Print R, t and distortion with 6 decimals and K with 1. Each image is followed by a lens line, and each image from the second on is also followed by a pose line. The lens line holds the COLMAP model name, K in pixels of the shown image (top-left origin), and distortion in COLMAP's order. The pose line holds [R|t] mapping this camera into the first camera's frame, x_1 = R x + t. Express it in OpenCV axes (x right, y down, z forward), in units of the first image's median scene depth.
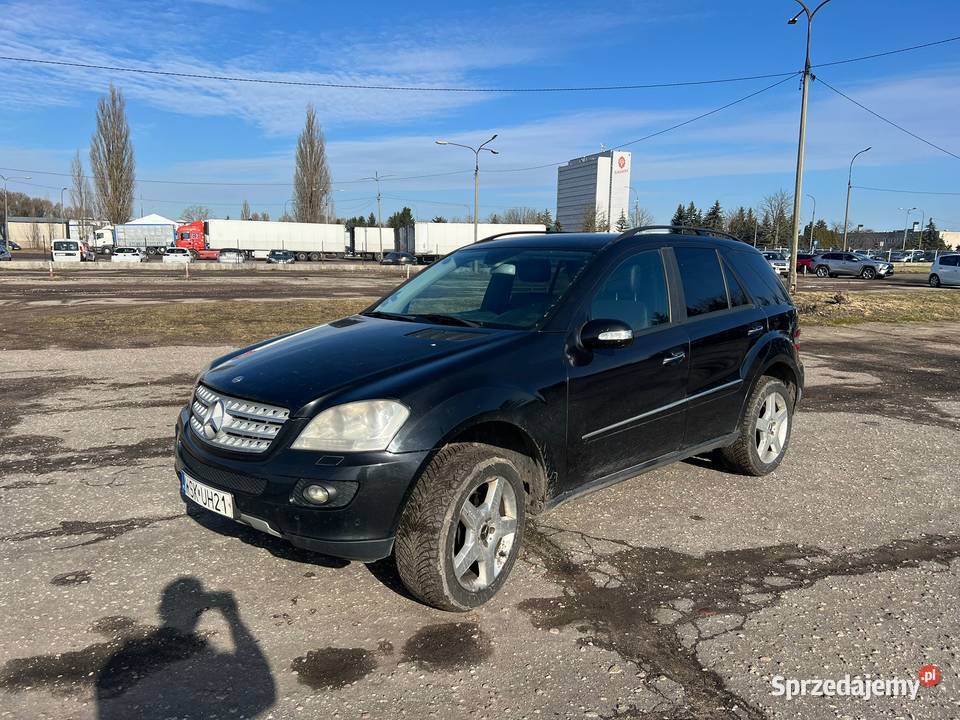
lens RADIAL K [[726.7, 0, 480.0], [0, 726.7, 360.0], [0, 0, 1]] dist [0.061403, -0.073043]
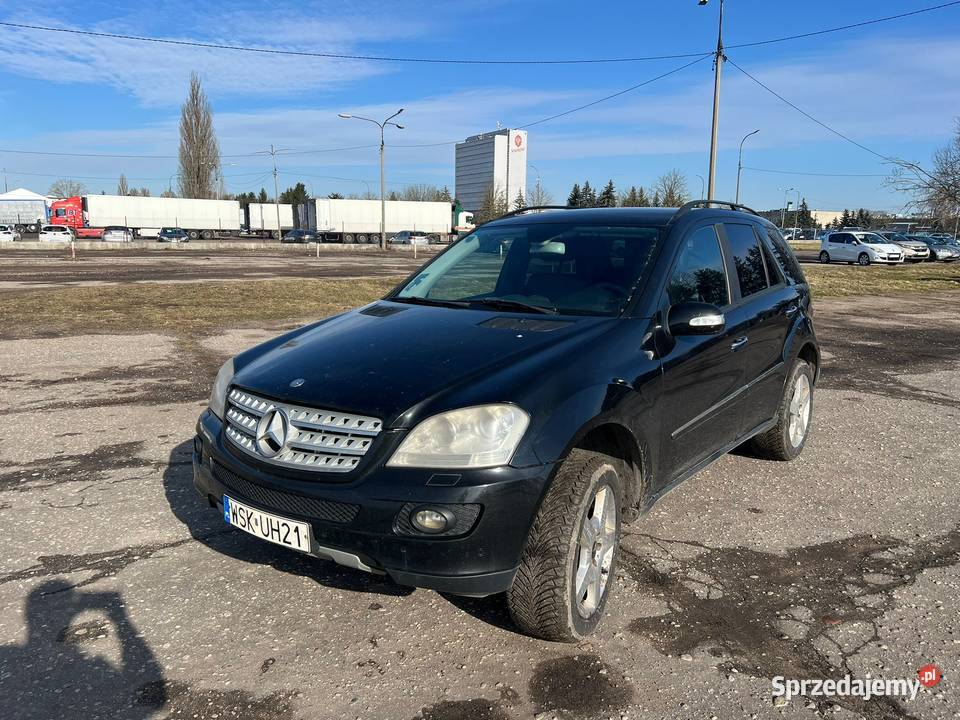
lens RADIAL K [[726.7, 0, 480.0], [0, 726.7, 360.0], [0, 0, 1]] dist [0.061403, -0.073043]
pose [[0.990232, -0.025159, 0.137142, -0.168191], [0.021190, 0.999316, 0.030321, -0.014243], [-0.137811, -0.027119, 0.990087, 0.107613]]
